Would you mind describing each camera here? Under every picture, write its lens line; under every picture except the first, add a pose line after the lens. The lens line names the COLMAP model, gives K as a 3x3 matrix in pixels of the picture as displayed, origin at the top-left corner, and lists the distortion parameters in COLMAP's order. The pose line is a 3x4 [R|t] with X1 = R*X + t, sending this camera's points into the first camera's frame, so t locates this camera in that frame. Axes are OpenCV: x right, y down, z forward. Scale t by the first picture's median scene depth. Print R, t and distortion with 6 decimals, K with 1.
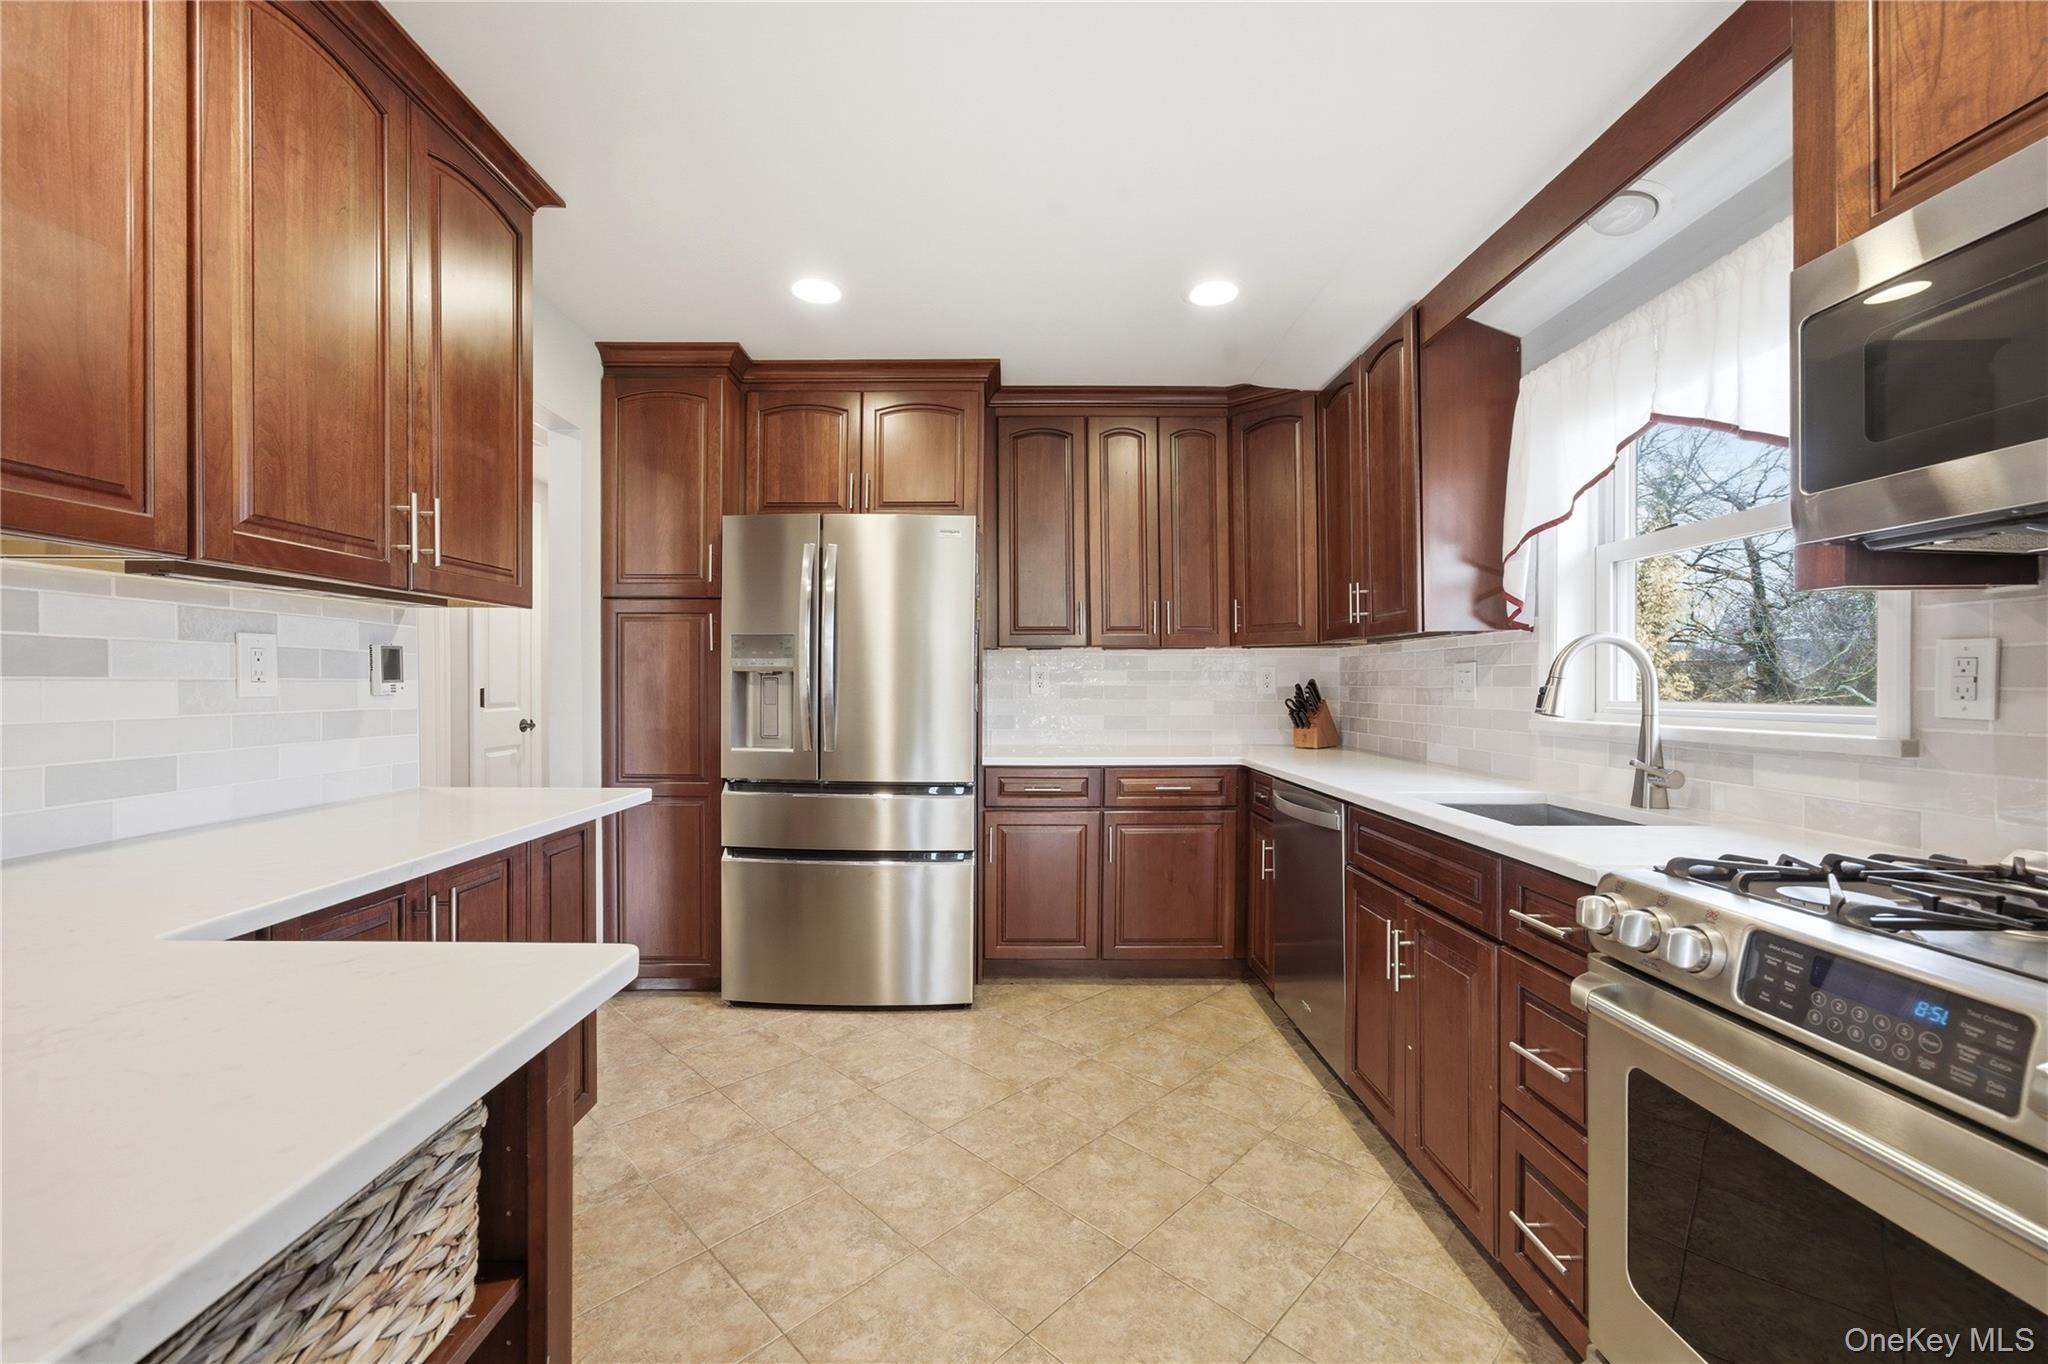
lens RADIAL K [[828.1, 0, 1024.0], [0, 828.1, 682.0], [0, 0, 1]] dist [-0.028480, 0.000223]
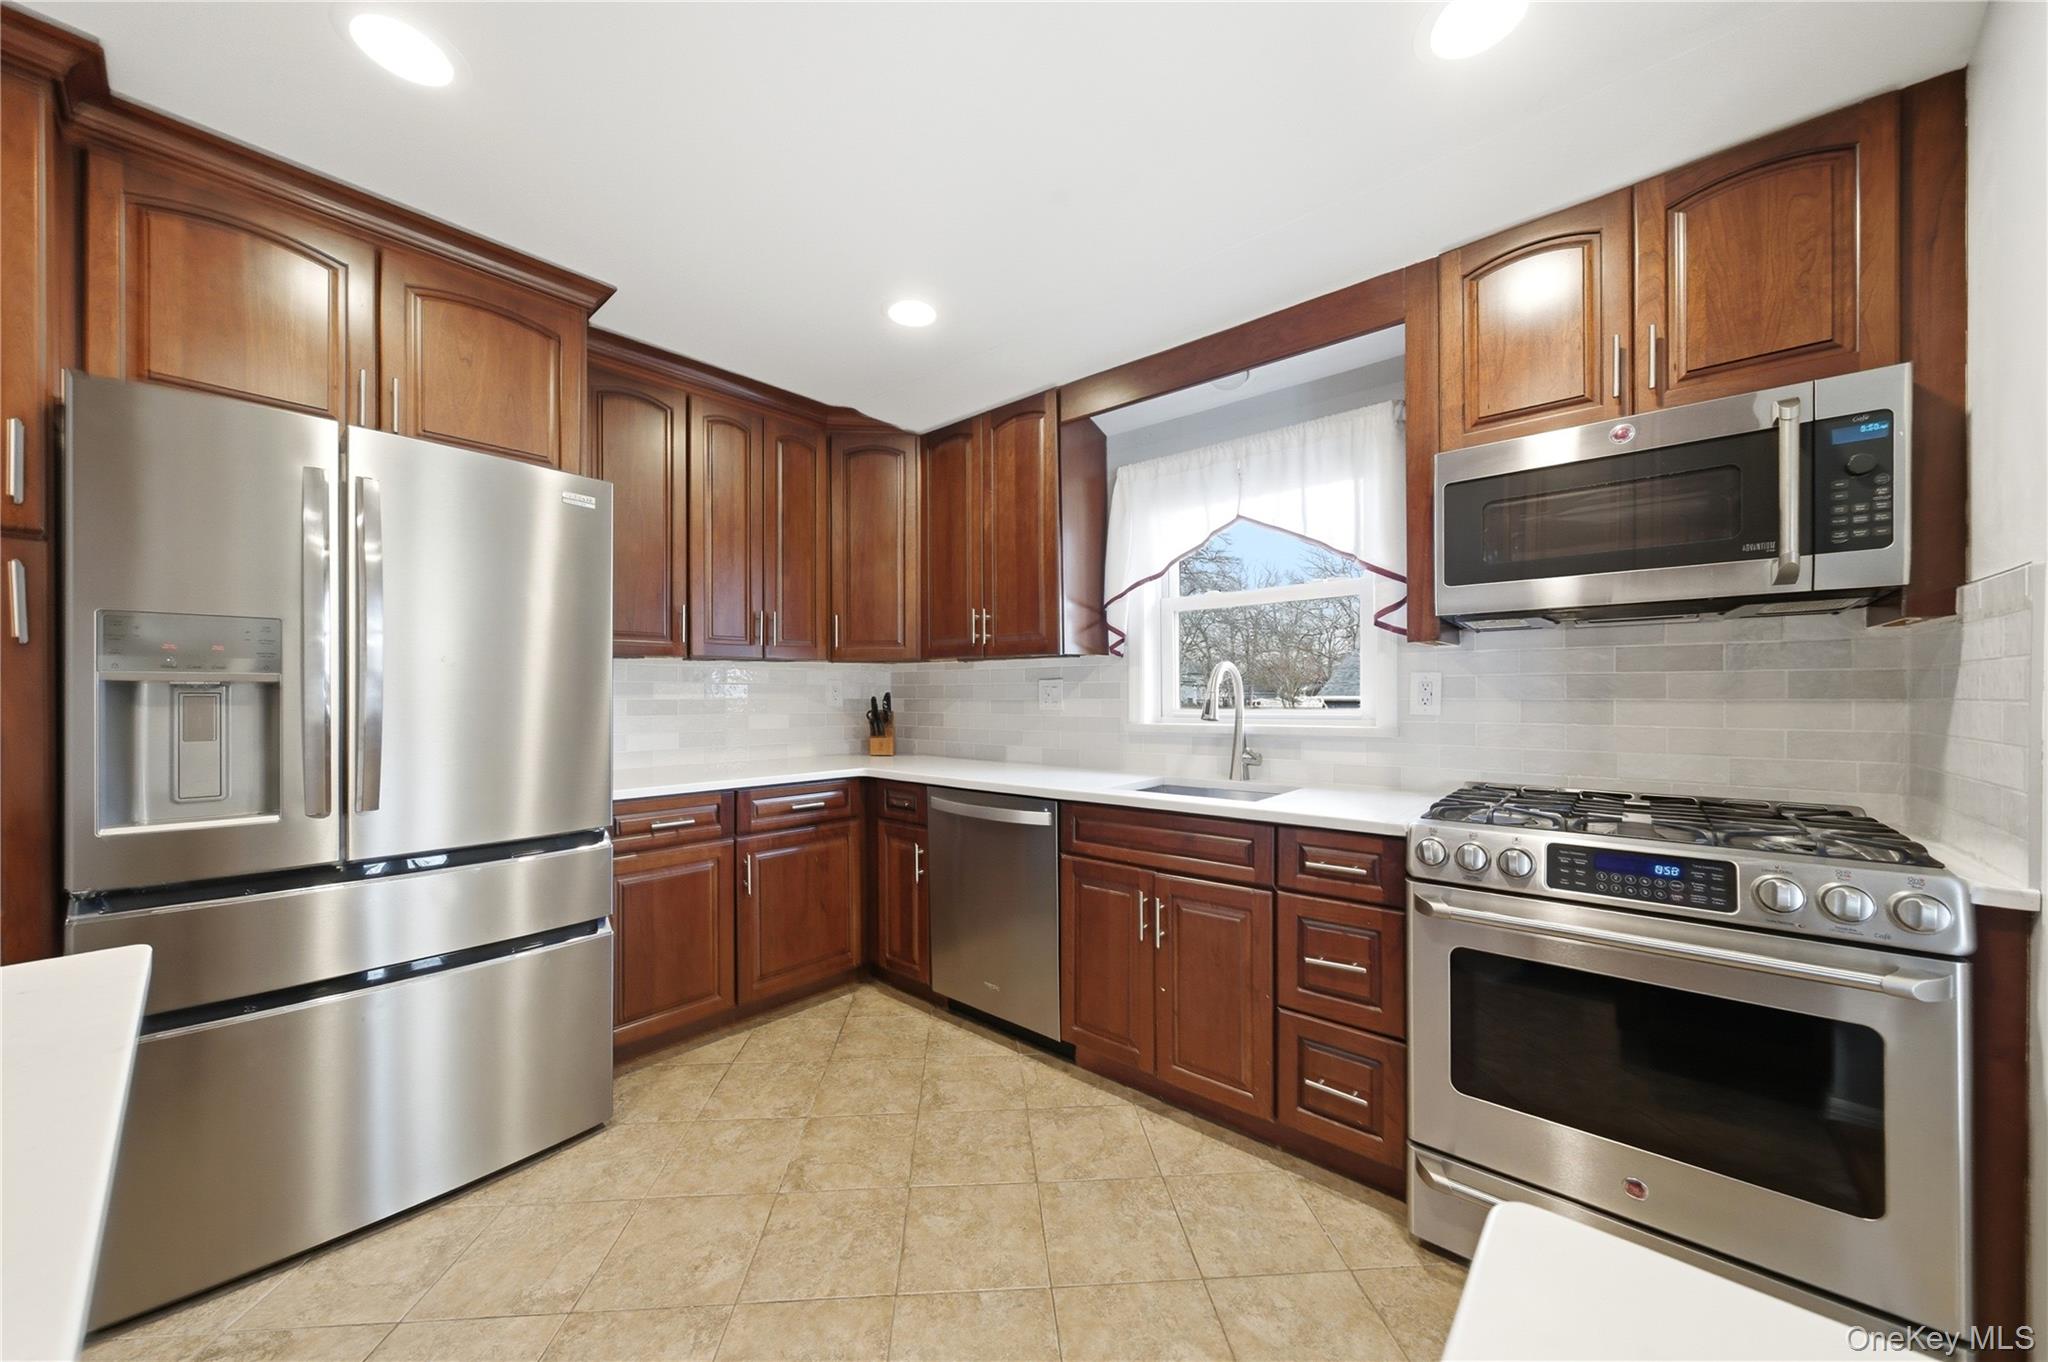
lens RADIAL K [[716.1, 0, 969.5], [0, 716.1, 691.2], [0, 0, 1]] dist [-0.055239, 0.016976]
pose [[0.655530, -0.002431, 0.755165, -0.367880], [0.002419, 0.999996, 0.001119, -0.006824], [-0.755166, 0.001093, 0.655533, 0.357686]]
